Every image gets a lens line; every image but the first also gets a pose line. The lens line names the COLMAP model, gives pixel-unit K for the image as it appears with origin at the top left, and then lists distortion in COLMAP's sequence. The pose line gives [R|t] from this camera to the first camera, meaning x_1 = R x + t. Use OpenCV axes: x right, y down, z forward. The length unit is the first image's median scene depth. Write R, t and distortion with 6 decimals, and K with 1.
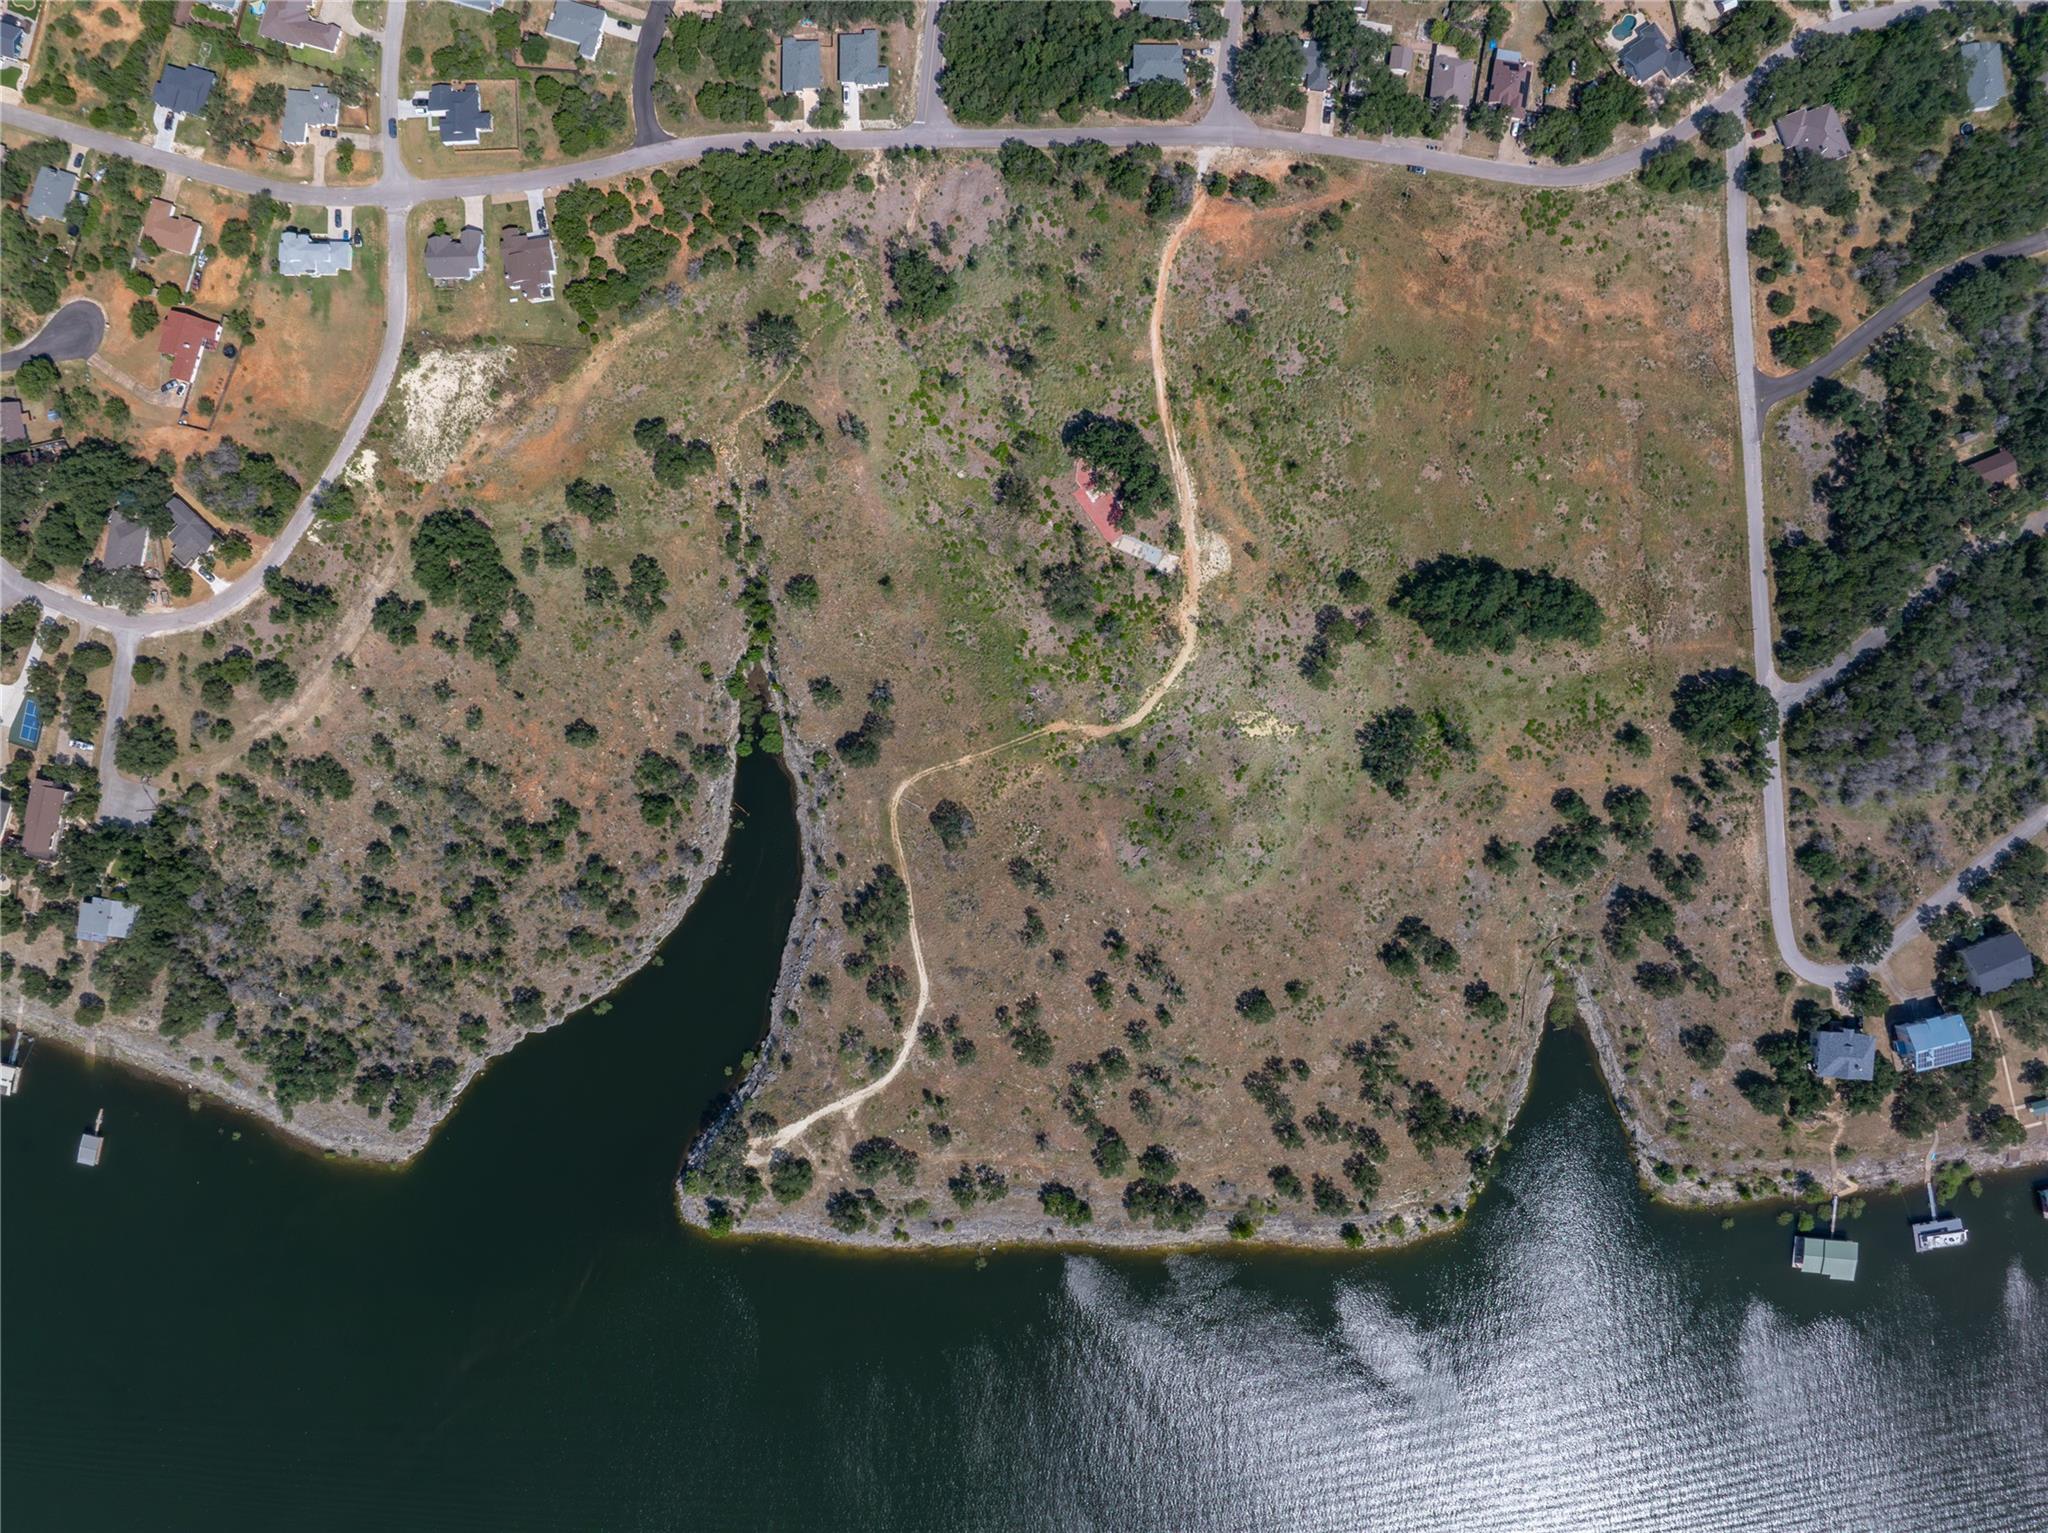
lens RADIAL K [[1407.3, 0, 1031.7], [0, 1407.3, 835.3], [0, 0, 1]] dist [-0.048867, 0.027856]
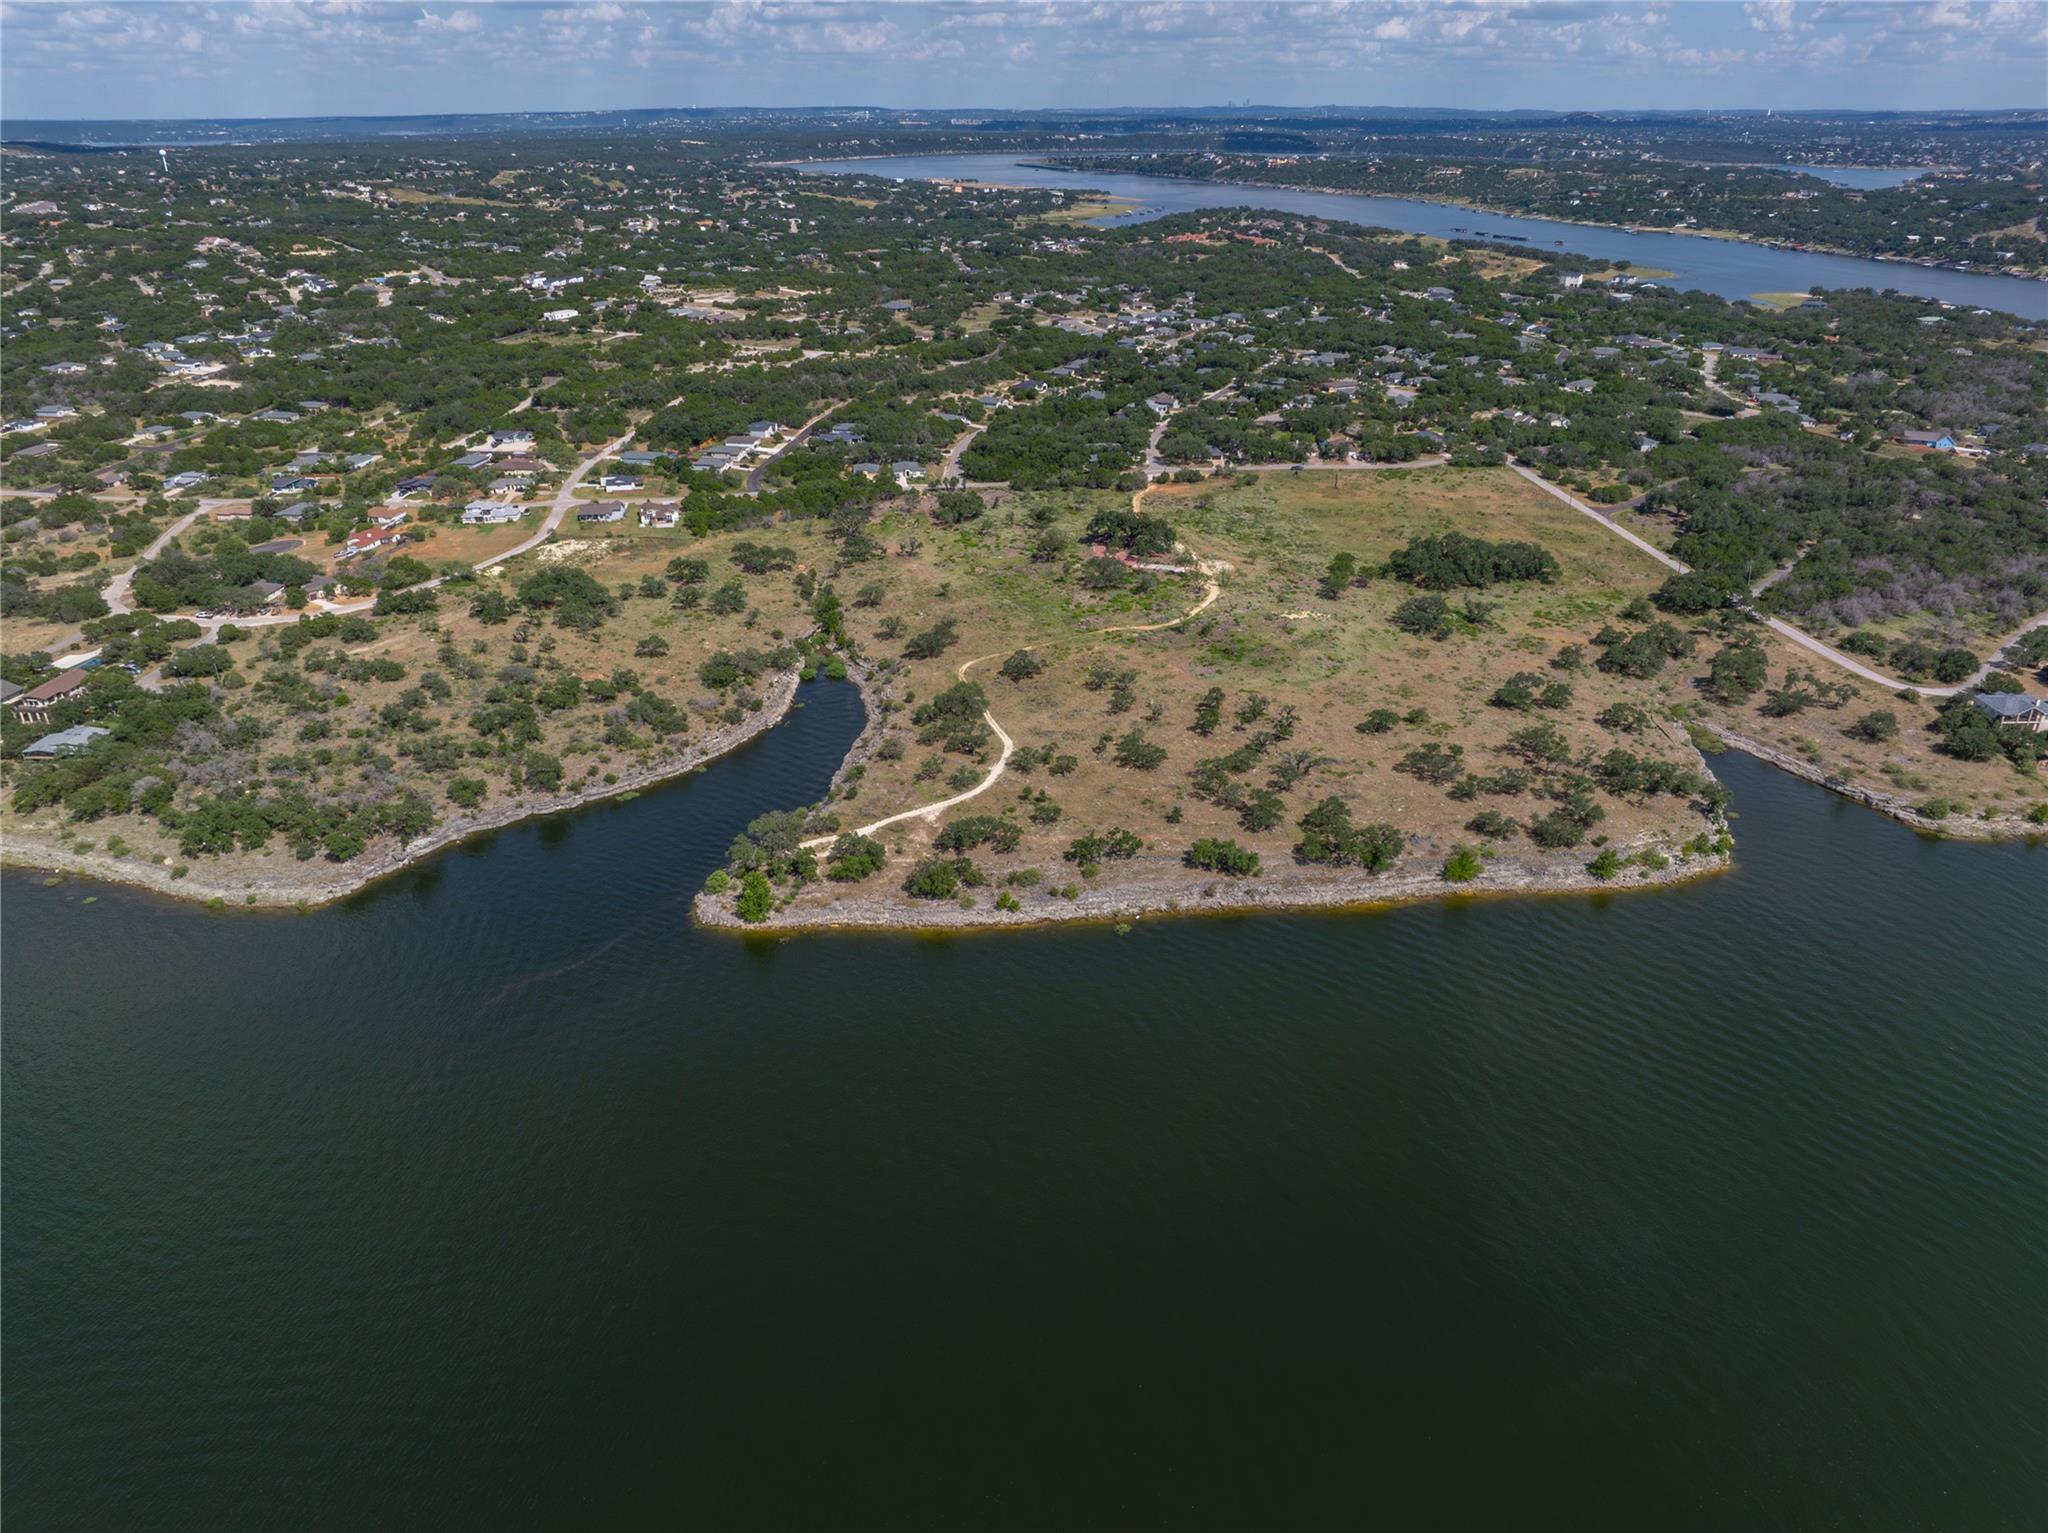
lens RADIAL K [[1428.4, 0, 1024.0], [0, 1428.4, 766.5], [0, 0, 1]] dist [-0.044753, 0.017424]
pose [[0.994674, -0.040109, 0.094952, -0.153034], [0.102984, 0.425448, -0.899104, 0.924353], [-0.004335, 0.904093, 0.427313, 0.629834]]
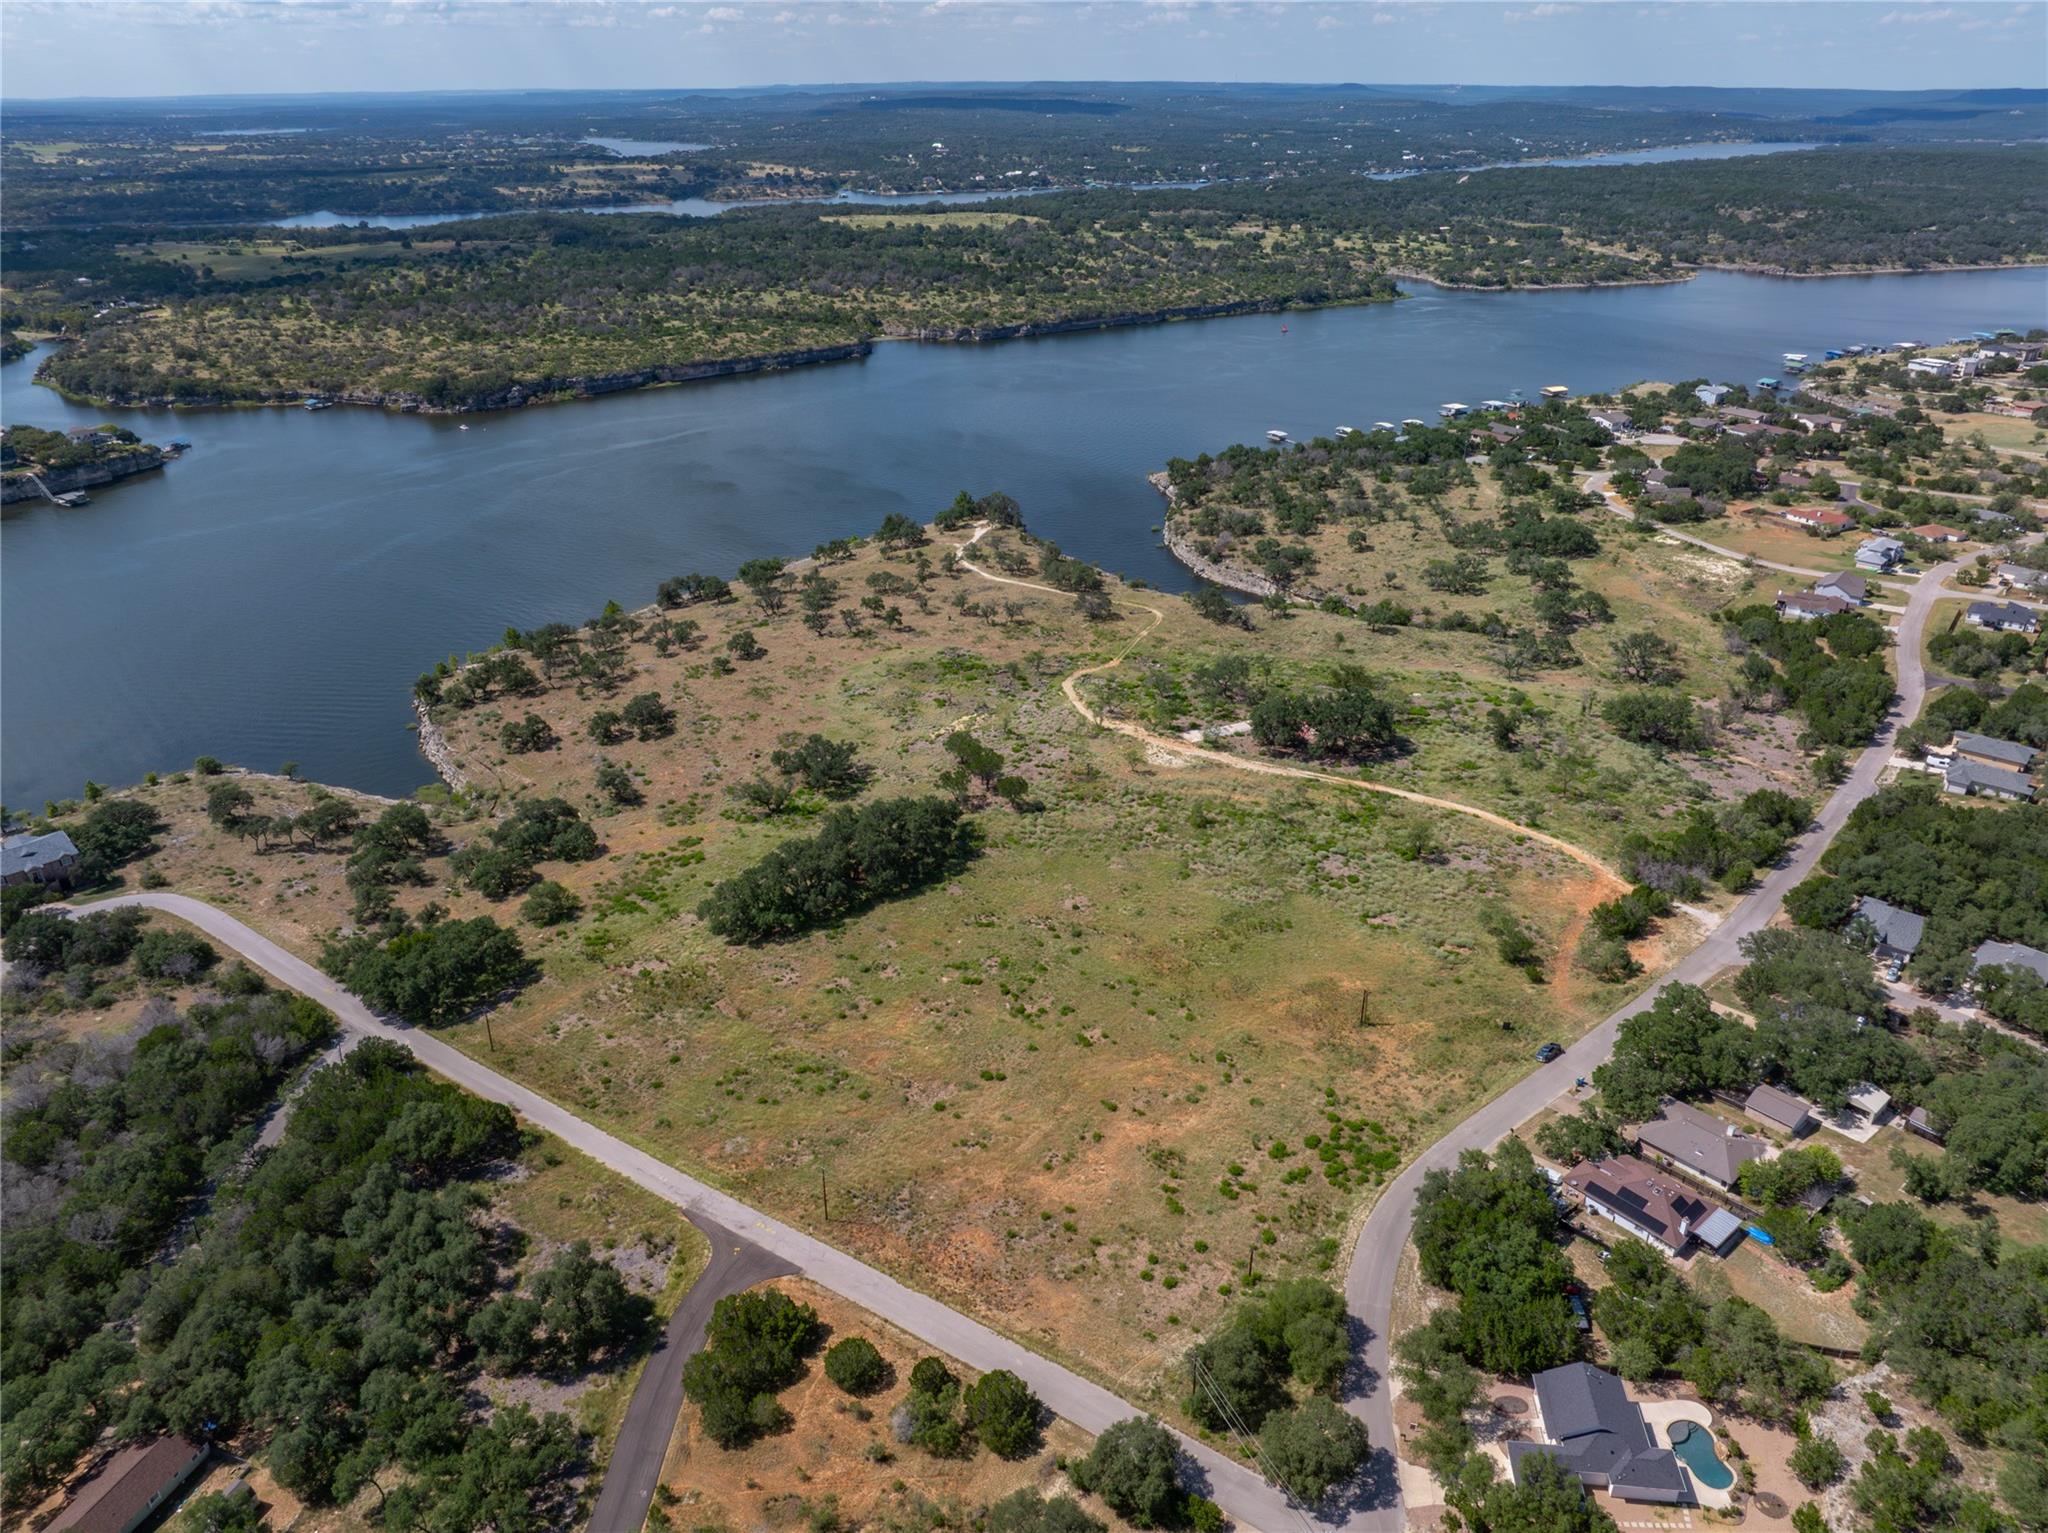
lens RADIAL K [[1428.4, 0, 1024.0], [0, 1428.4, 766.5], [0, 0, 1]] dist [-0.044753, 0.017424]
pose [[-0.649475, 0.336858, -0.681696, 0.707512], [-0.760352, -0.279619, 0.586240, -0.591764], [0.006865, 0.899077, 0.437736, 0.651232]]
